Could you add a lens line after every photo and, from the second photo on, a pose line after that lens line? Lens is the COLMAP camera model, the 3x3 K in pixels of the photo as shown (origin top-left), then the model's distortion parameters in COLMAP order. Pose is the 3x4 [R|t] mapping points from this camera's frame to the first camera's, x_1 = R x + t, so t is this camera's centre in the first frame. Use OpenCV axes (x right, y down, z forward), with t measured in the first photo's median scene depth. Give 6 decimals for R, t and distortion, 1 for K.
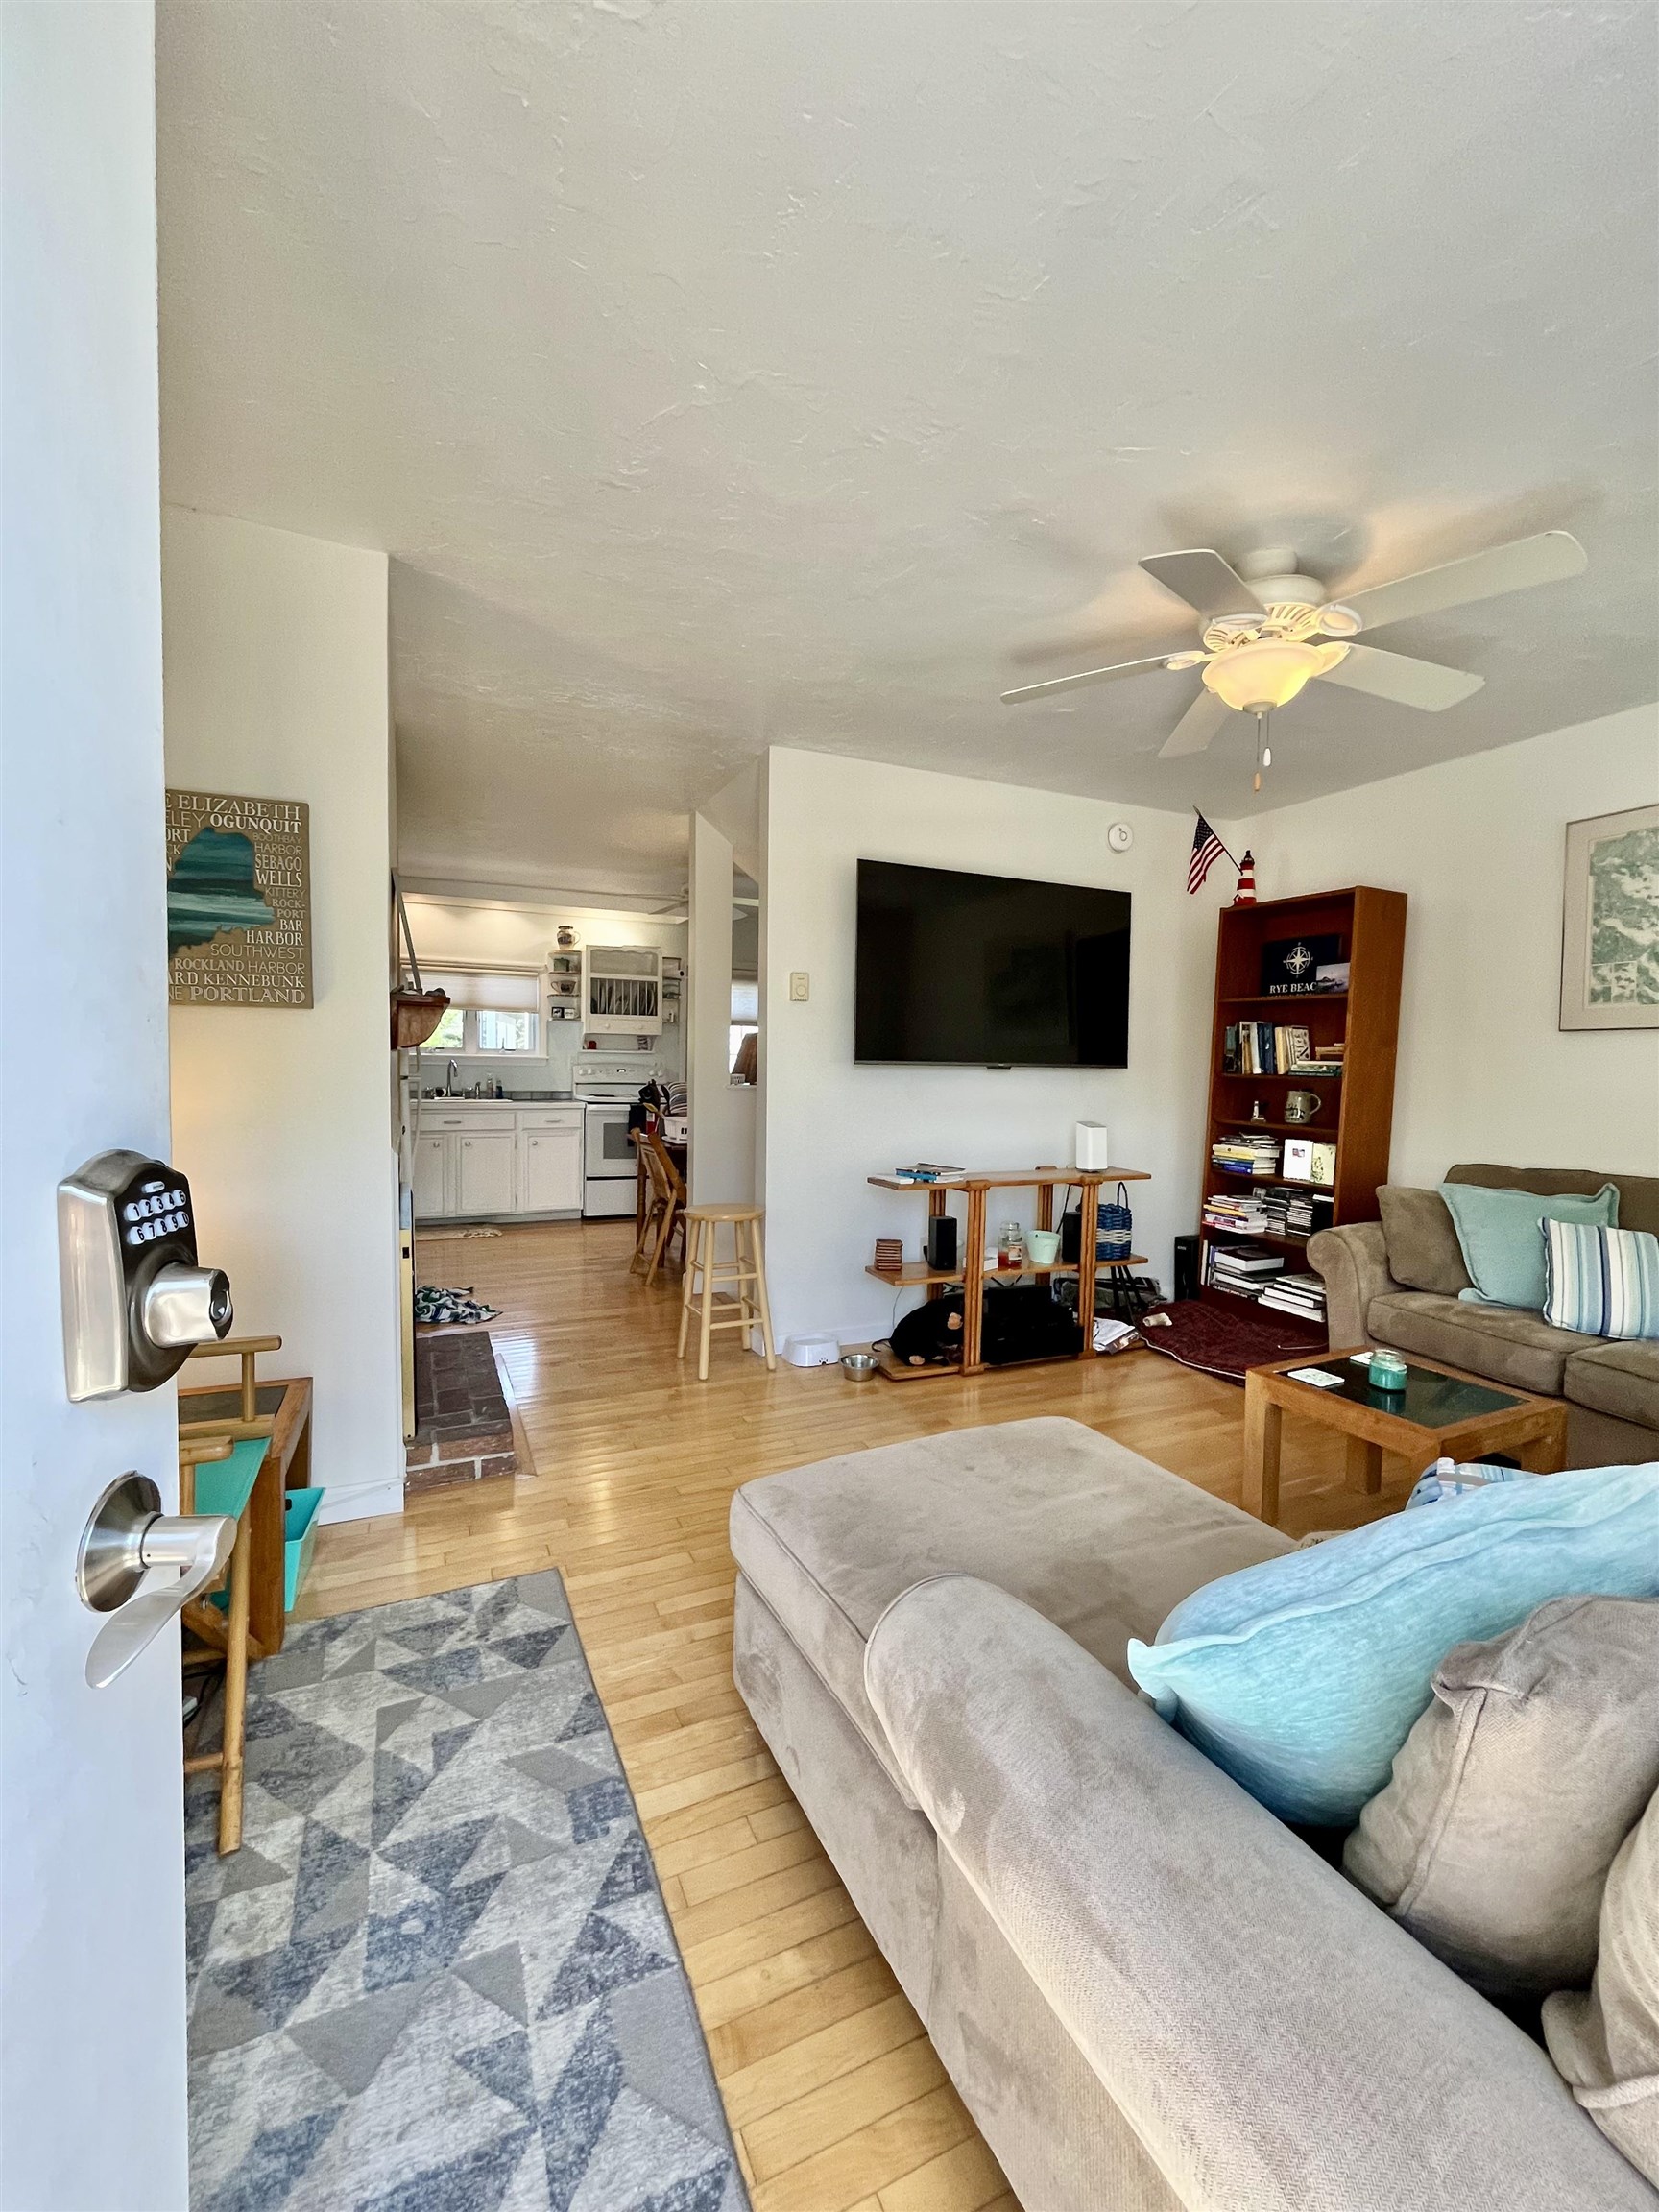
lens RADIAL K [[898.8, 0, 830.0], [0, 898.8, 1106.6], [0, 0, 1]] dist [-0.007750, 0.000852]
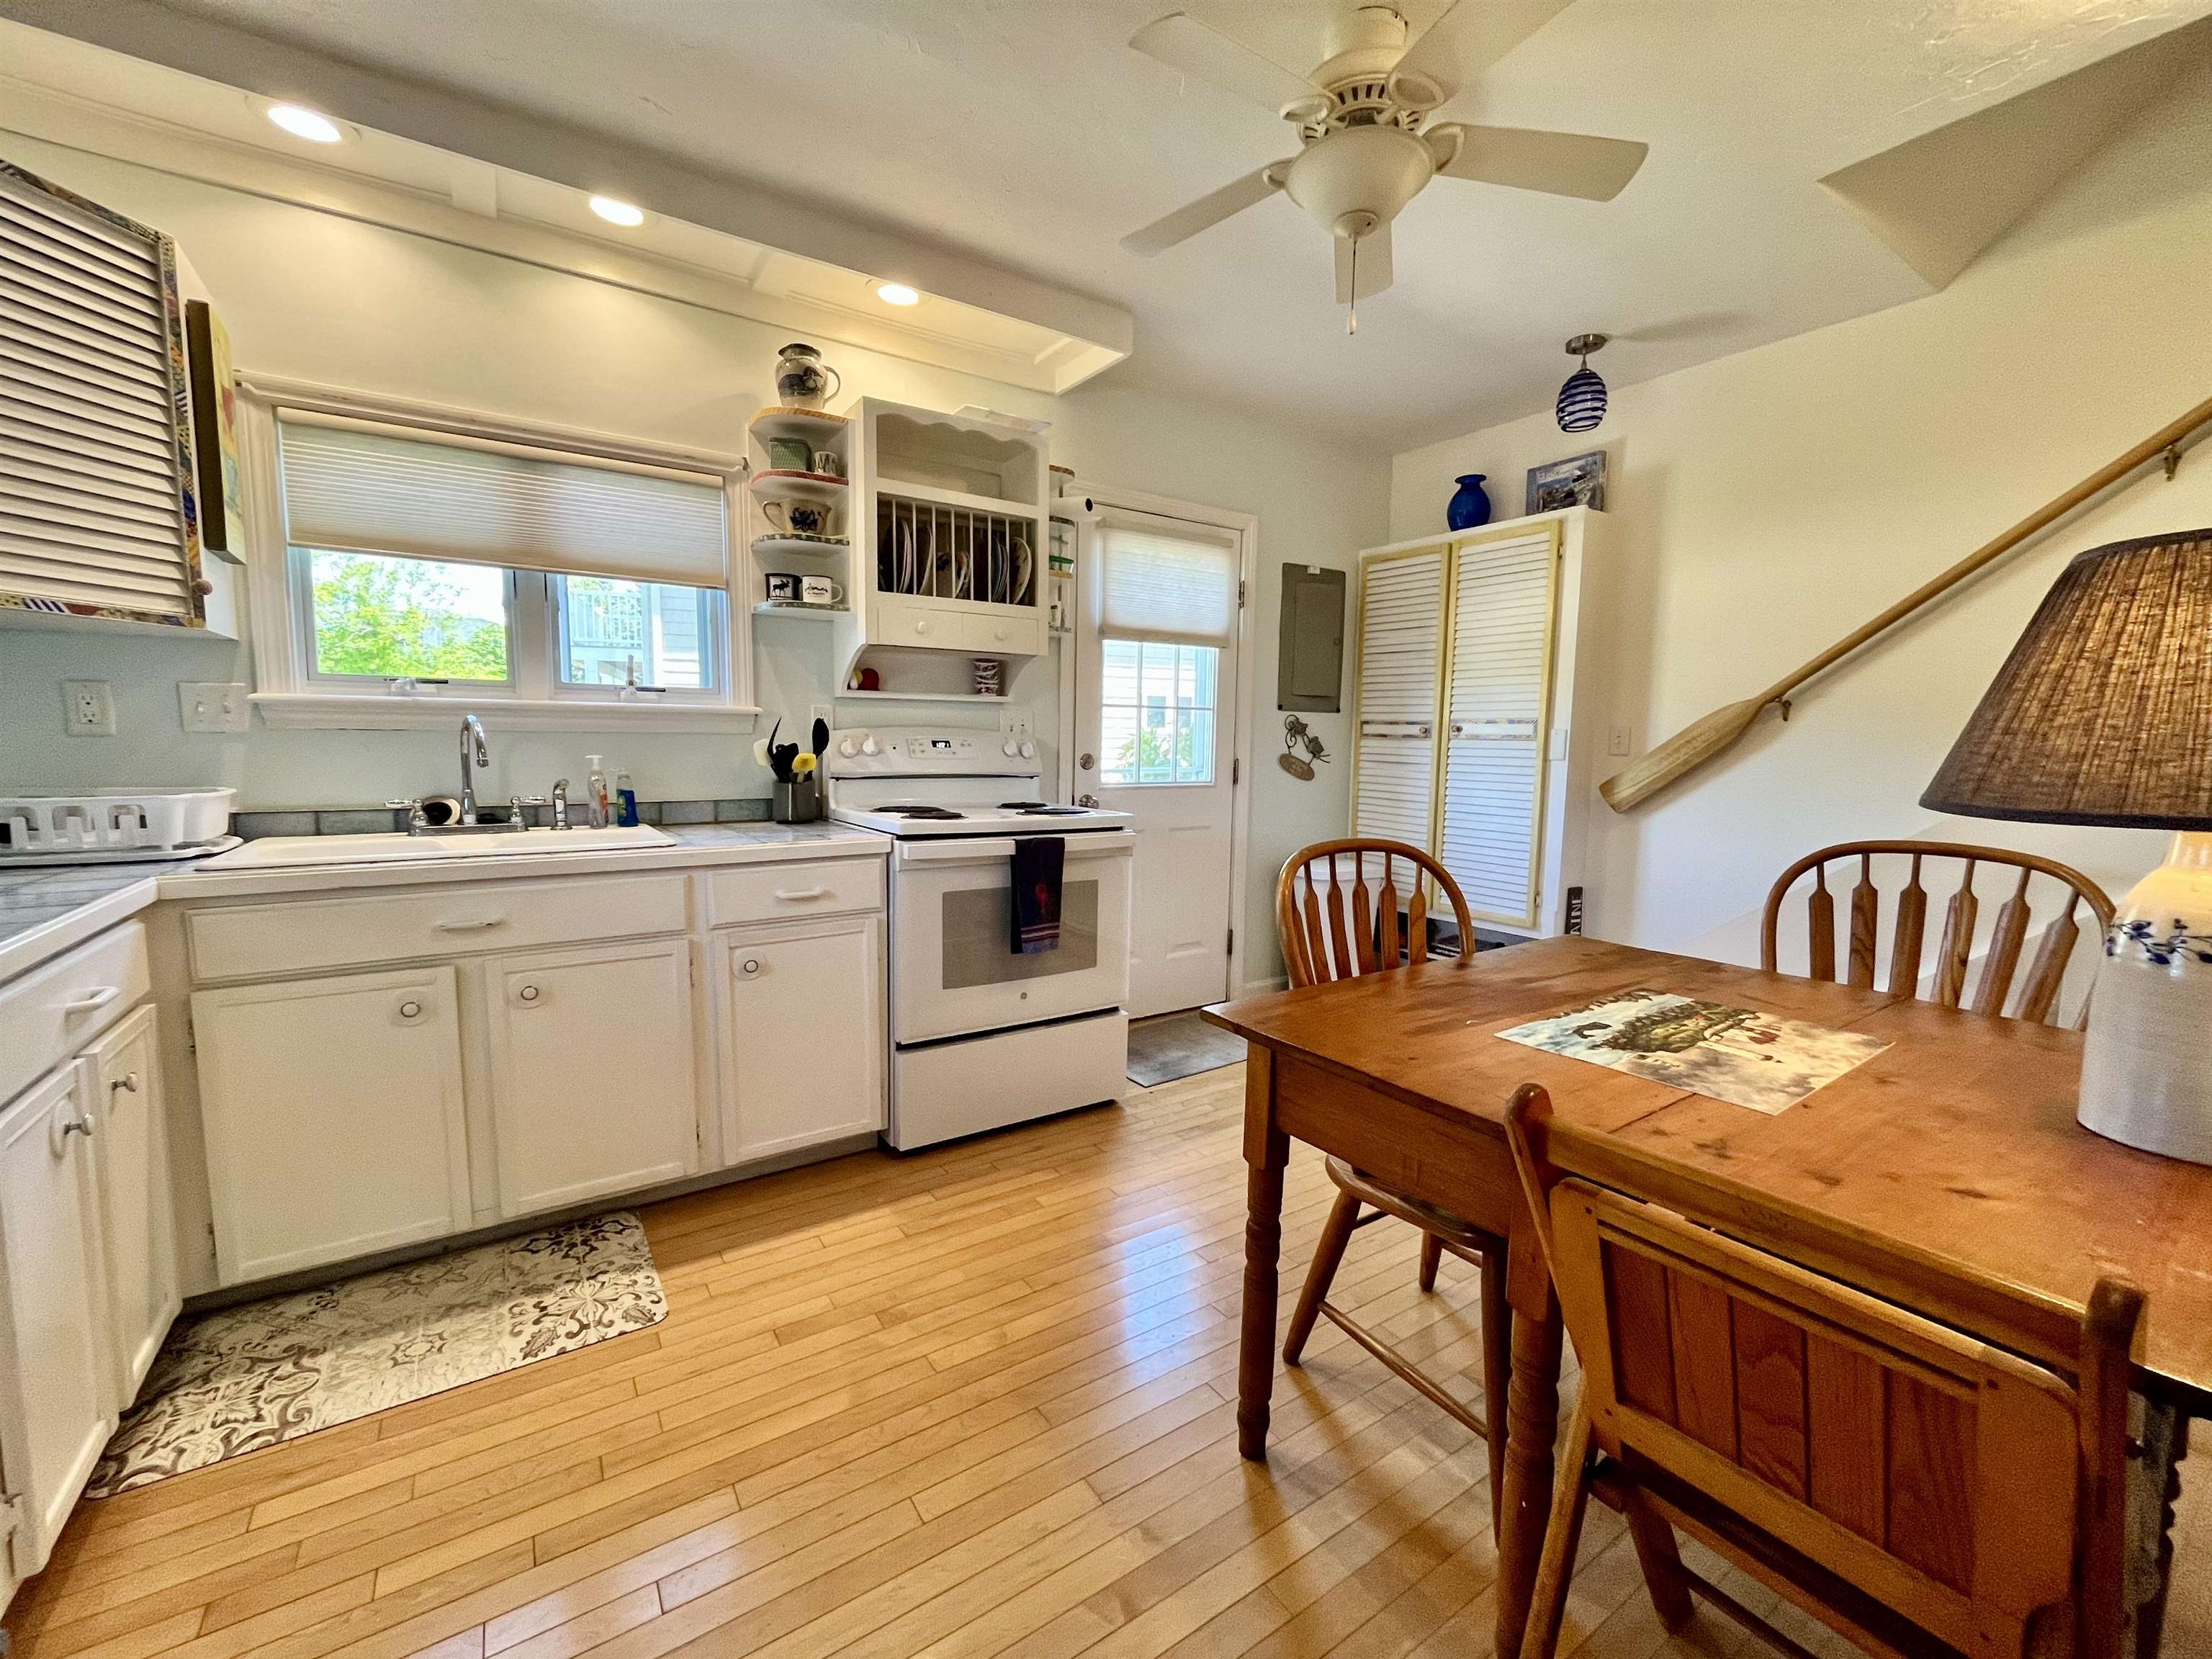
lens RADIAL K [[898.8, 0, 1083.9], [0, 898.8, 830.5], [0, 0, 1]] dist [-0.007750, 0.000852]
pose [[0.989726, -0.019067, 0.141699, -0.494874], [0.010665, 0.998152, 0.059825, -0.054068], [-0.142577, -0.057699, 0.988100, 1.287648]]
